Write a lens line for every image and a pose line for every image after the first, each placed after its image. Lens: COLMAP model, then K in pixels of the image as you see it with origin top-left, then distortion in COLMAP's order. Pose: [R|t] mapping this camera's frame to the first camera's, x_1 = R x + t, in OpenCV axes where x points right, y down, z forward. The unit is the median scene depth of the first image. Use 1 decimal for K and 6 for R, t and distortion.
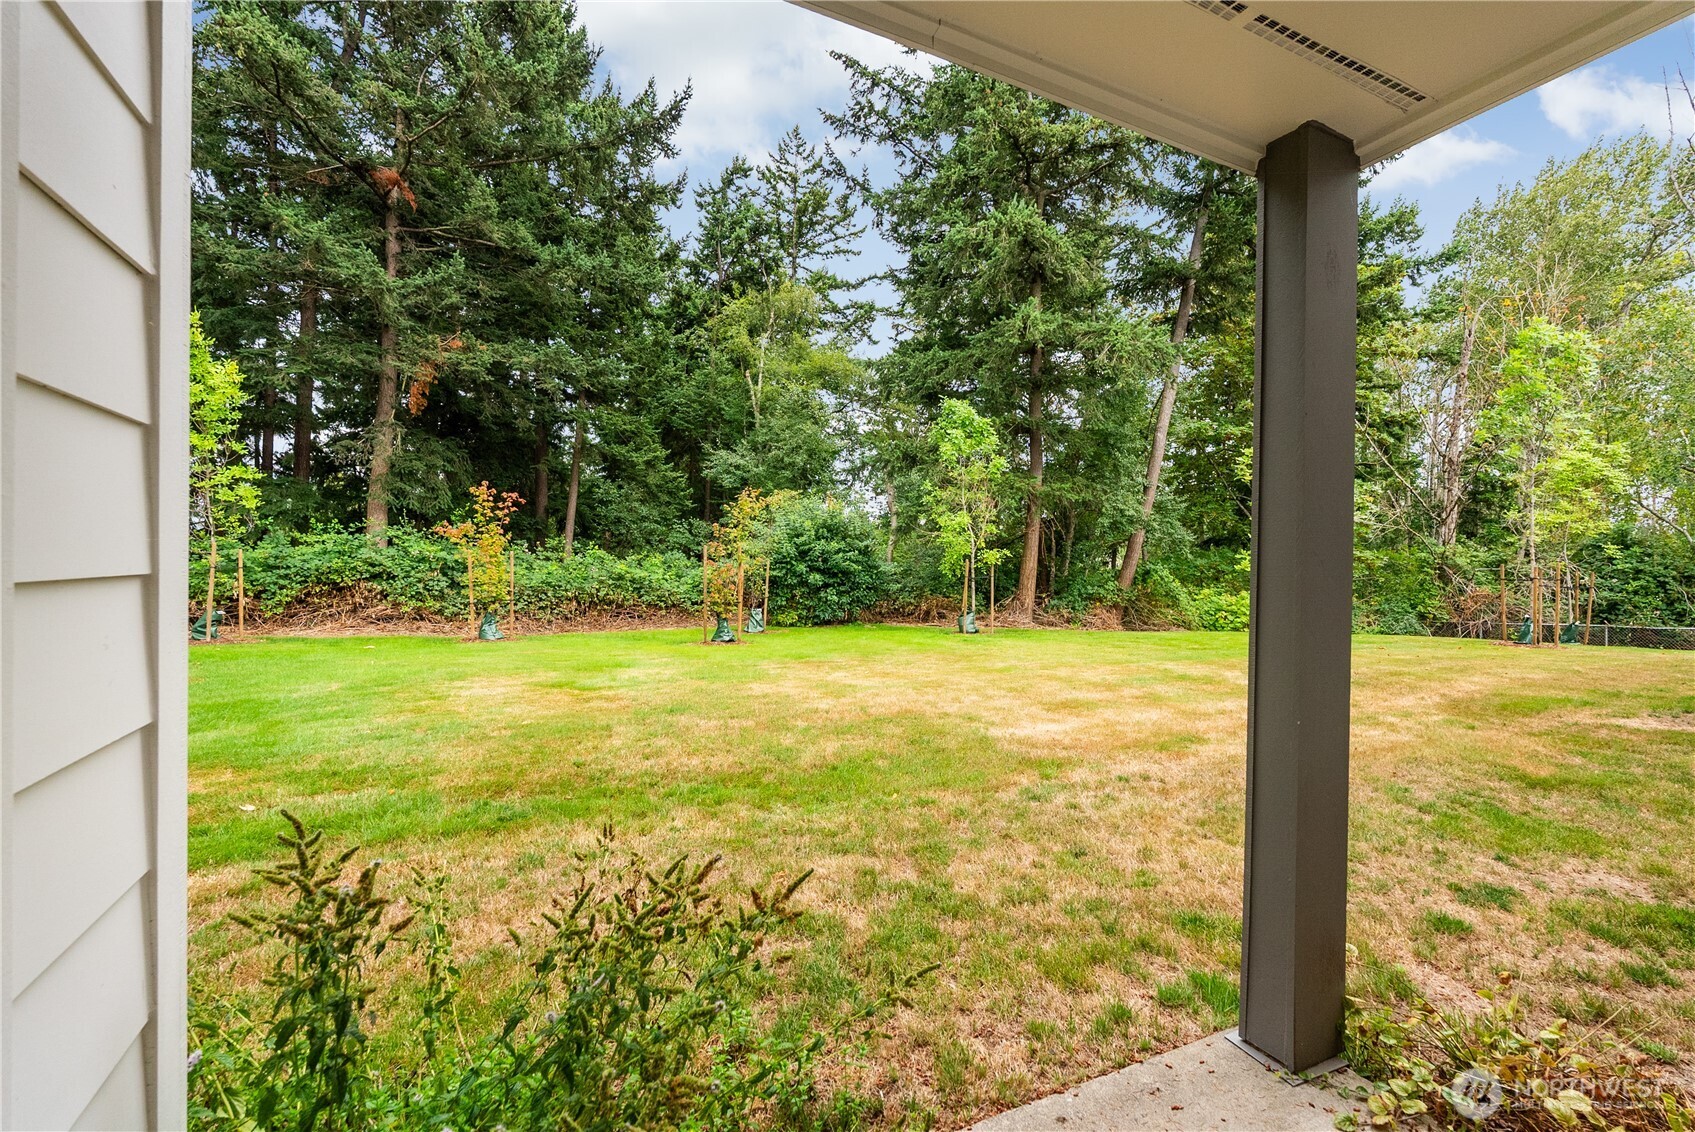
lens RADIAL K [[745.9, 0, 847.5], [0, 745.9, 566.0], [0, 0, 1]] dist [-0.006657, -0.000106]
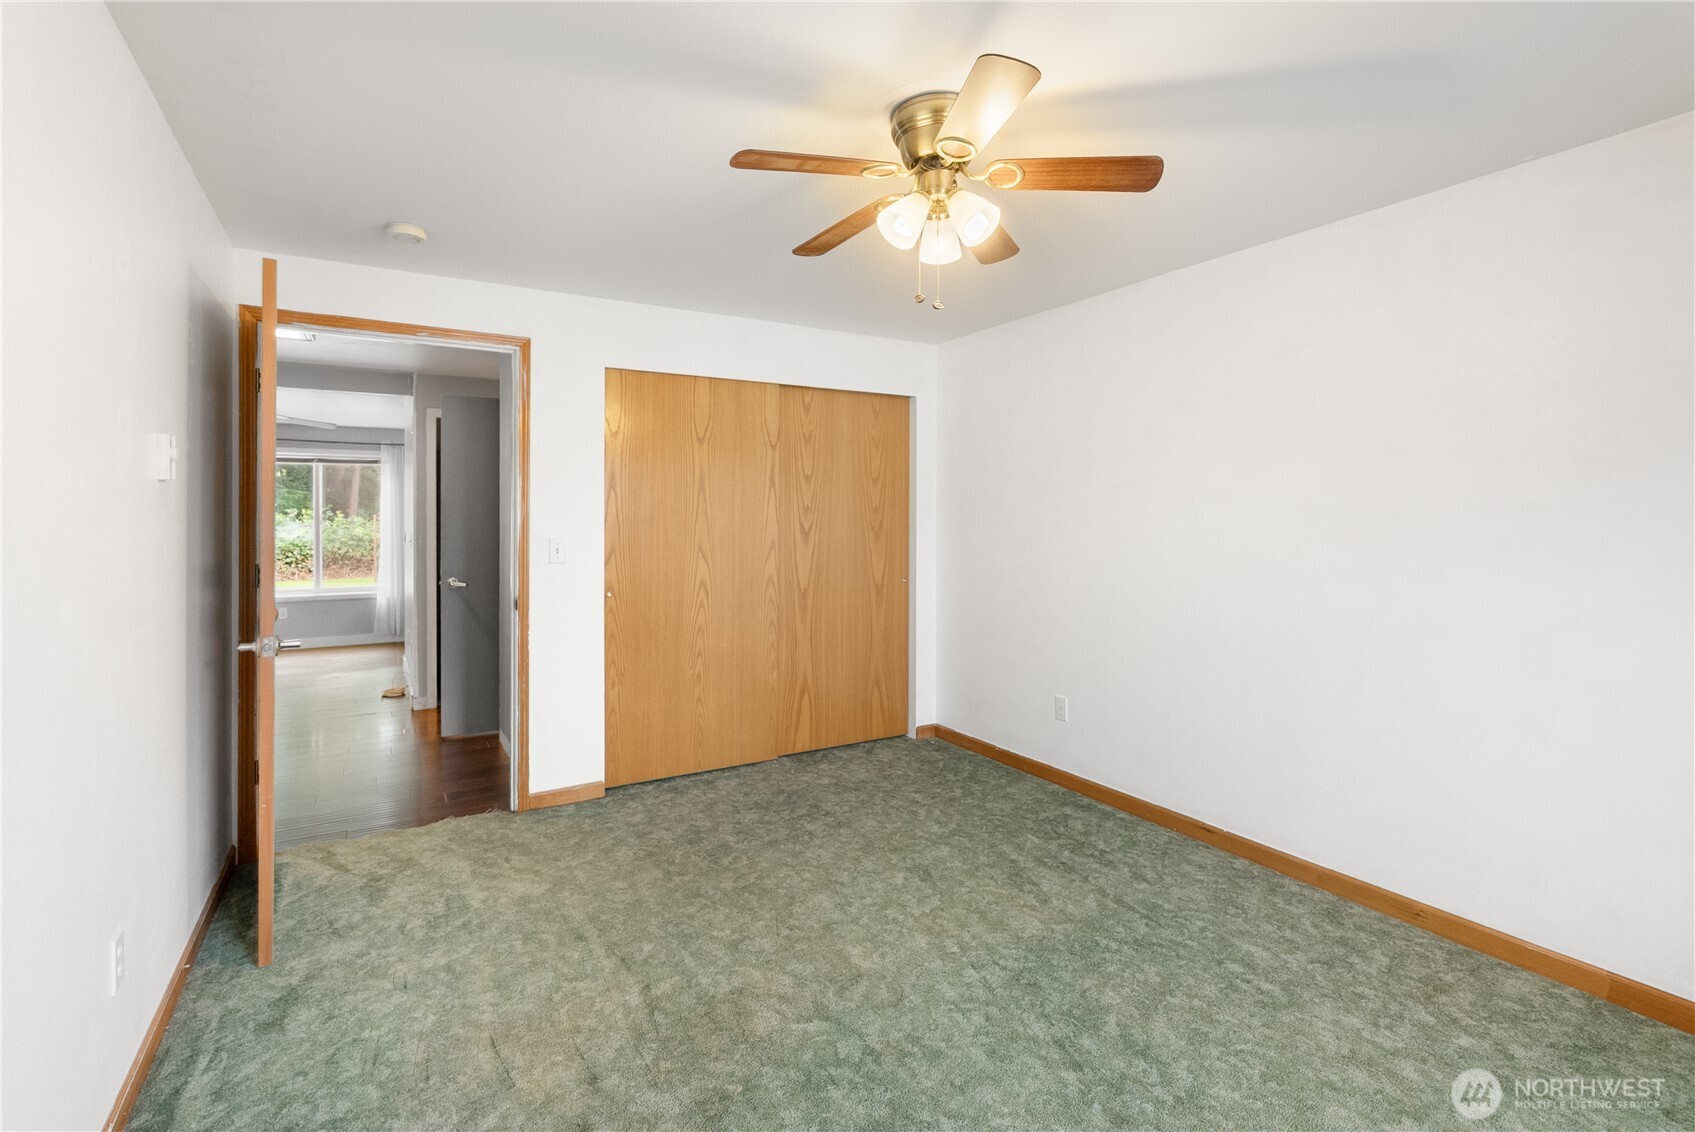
lens RADIAL K [[786.8, 0, 839.2], [0, 786.8, 520.9], [0, 0, 1]] dist [0.001634, 0.000145]
pose [[0.996153, -0.012442, 0.086740, 0.418362], [0.012862, 0.999908, -0.004281, 0.000905], [-0.086679, 0.005381, 0.996222, -0.441312]]
